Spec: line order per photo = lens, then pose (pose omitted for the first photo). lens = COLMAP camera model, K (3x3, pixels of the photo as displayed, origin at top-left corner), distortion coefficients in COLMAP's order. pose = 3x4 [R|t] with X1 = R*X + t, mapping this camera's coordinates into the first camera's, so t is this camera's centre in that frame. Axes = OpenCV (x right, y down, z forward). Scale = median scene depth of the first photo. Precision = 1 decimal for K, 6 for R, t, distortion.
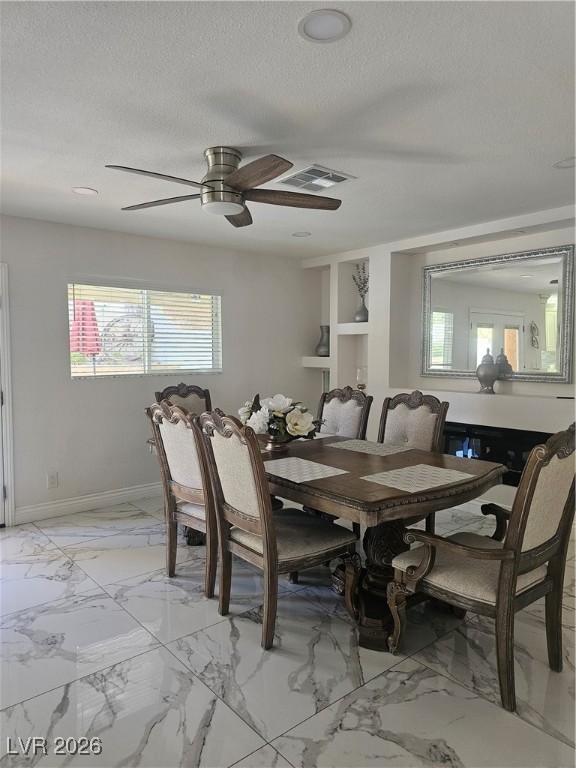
lens RADIAL K [[516.0, 0, 284.5], [0, 516.0, 383.2], [0, 0, 1]] dist [0.040918, -0.017248]
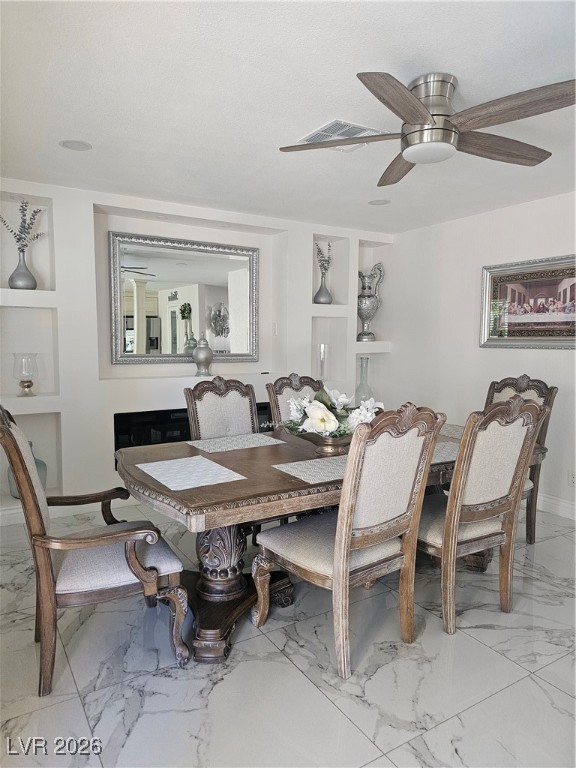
lens RADIAL K [[516.0, 0, 275.2], [0, 516.0, 395.0], [0, 0, 1]] dist [0.040918, -0.017248]
pose [[0.151681, -0.124229, 0.980592, -0.866403], [0.042460, 0.991974, 0.119103, -0.080957], [-0.987517, 0.023570, 0.155738, 0.983063]]
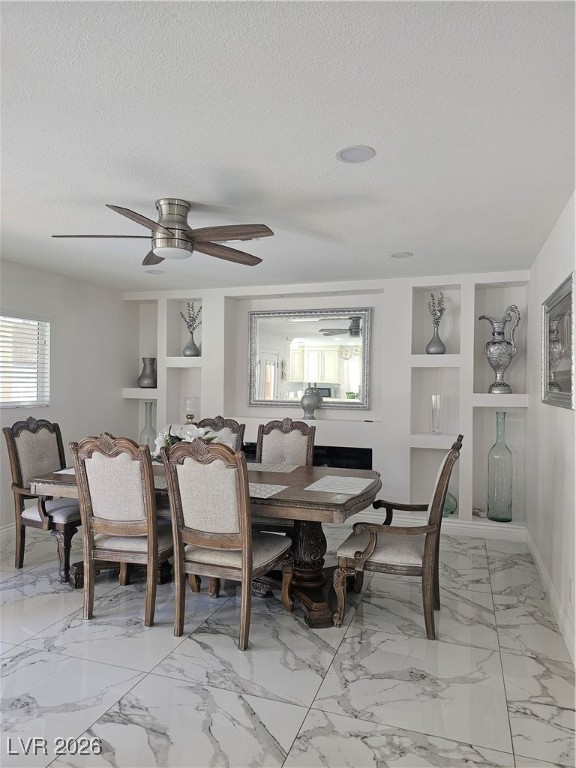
lens RADIAL K [[516.0, 0, 283.4], [0, 516.0, 387.9], [0, 0, 1]] dist [0.040918, -0.017248]
pose [[0.860607, 0.004304, 0.509252, -0.404455], [0.020373, 0.998873, -0.042871, -0.004796], [-0.508863, 0.047270, 0.859549, -0.030058]]
